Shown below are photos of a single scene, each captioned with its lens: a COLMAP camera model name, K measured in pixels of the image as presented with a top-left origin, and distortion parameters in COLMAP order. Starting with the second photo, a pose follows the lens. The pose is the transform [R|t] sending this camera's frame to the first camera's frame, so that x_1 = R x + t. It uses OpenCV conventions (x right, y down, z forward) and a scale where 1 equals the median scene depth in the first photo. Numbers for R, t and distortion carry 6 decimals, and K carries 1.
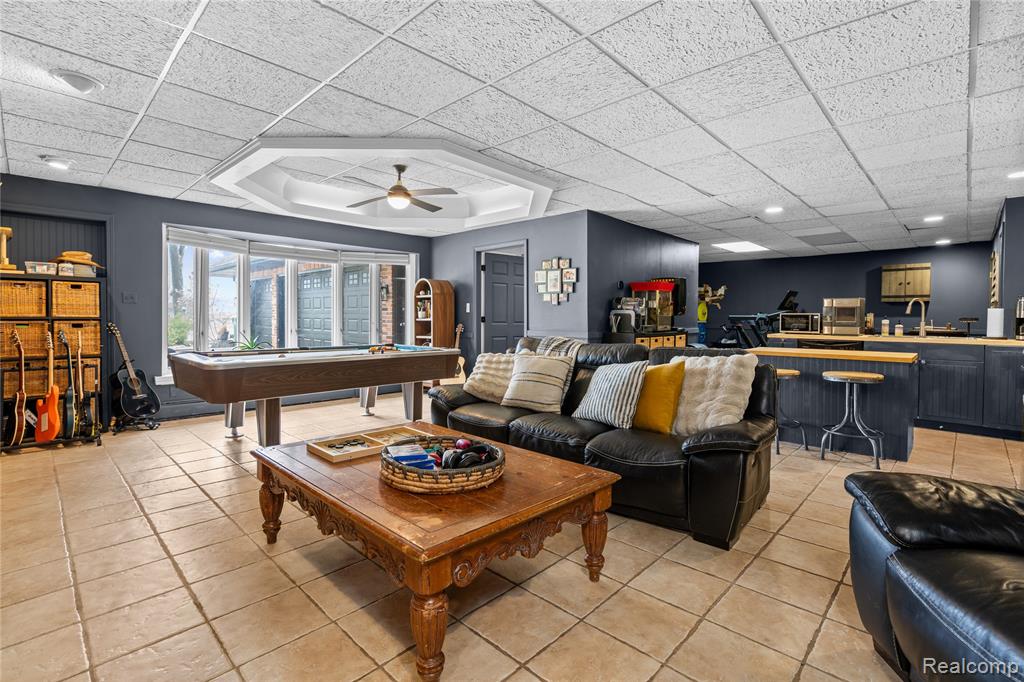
lens RADIAL K [[473.5, 0, 509.1], [0, 473.5, 318.6], [0, 0, 1]] dist [-0.003591, 0.000269]
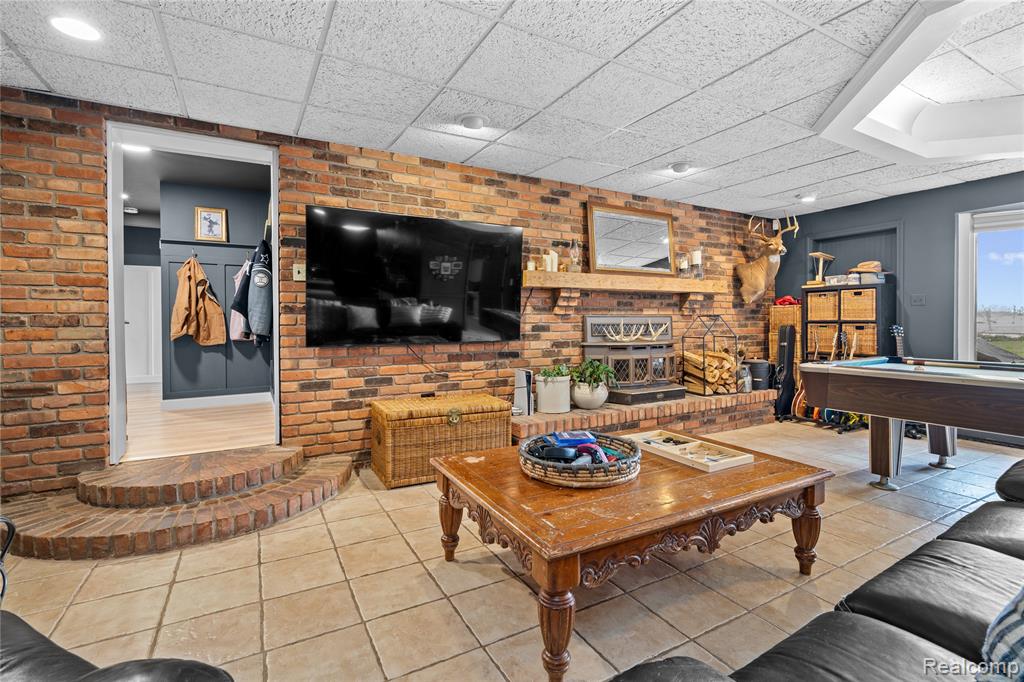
lens RADIAL K [[473.5, 0, 509.1], [0, 473.5, 318.6], [0, 0, 1]] dist [-0.003591, 0.000269]
pose [[-0.285716, -0.009205, -0.958270, 0.394213], [-0.001916, 0.999957, -0.009035, 0.004436], [0.958312, -0.000745, -0.285722, 0.506828]]
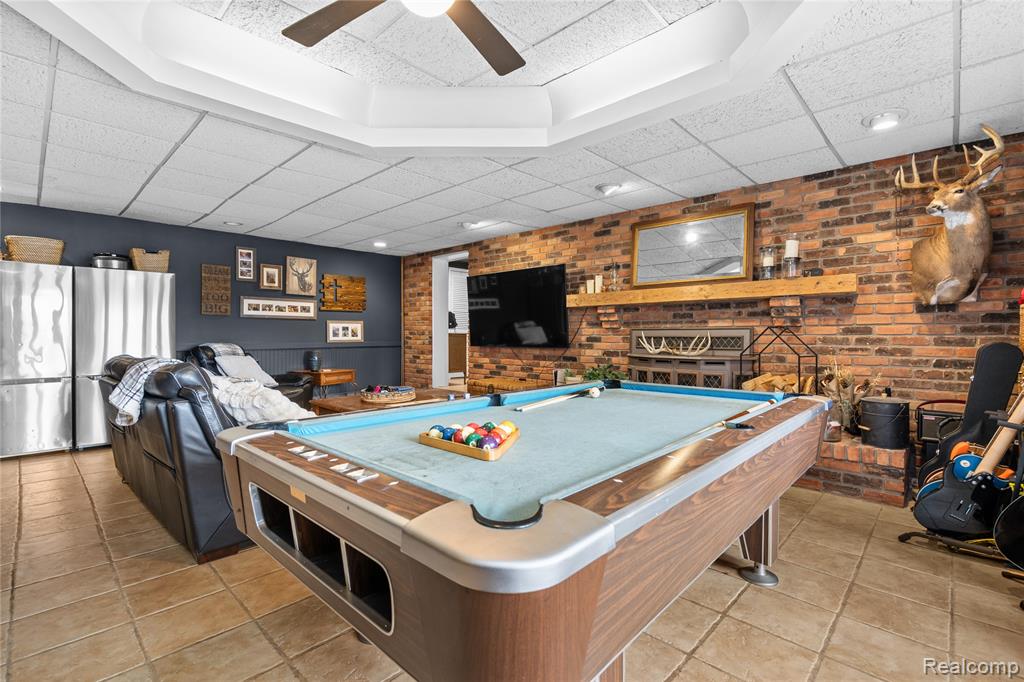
lens RADIAL K [[466.4, 0, 507.7], [0, 466.4, 333.8], [0, 0, 1]] dist [0.000807, 0.000277]
pose [[-0.999970, -0.006721, -0.003758, -0.312398], [-0.006730, 0.999974, 0.002396, -0.000006], [0.003741, 0.002421, -0.999990, 1.446114]]
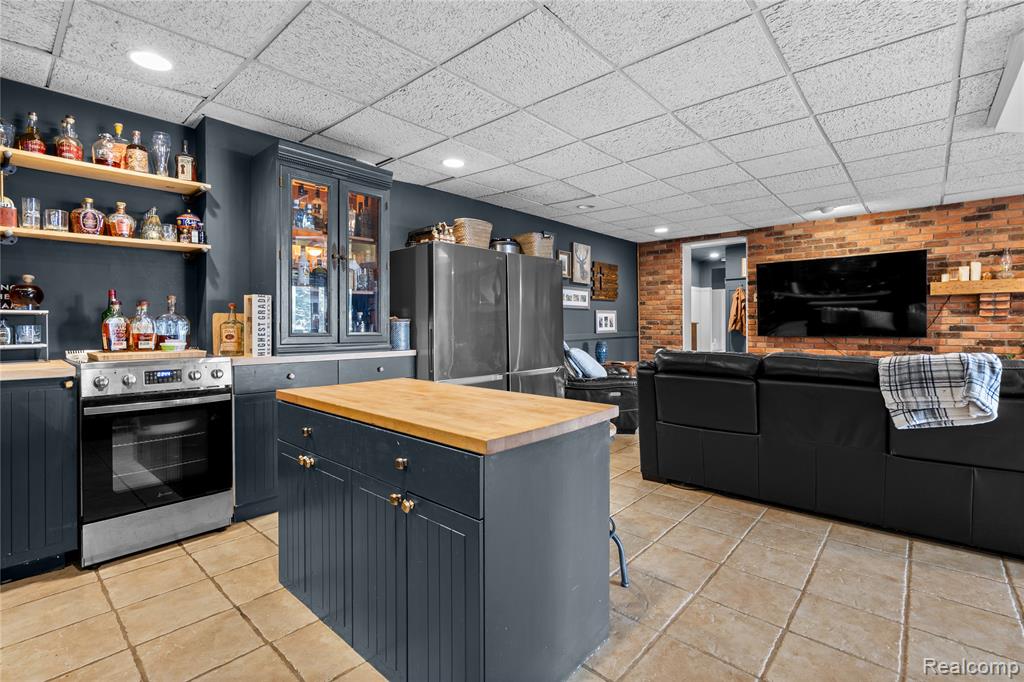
lens RADIAL K [[467.3, 0, 510.4], [0, 467.3, 328.2], [0, 0, 1]] dist [0.000526, 0.000411]
pose [[-0.999169, -0.001282, -0.040727, 0.588061], [-0.001806, 0.999916, 0.012835, 0.002306], [0.040707, 0.012898, -0.999088, 1.364582]]
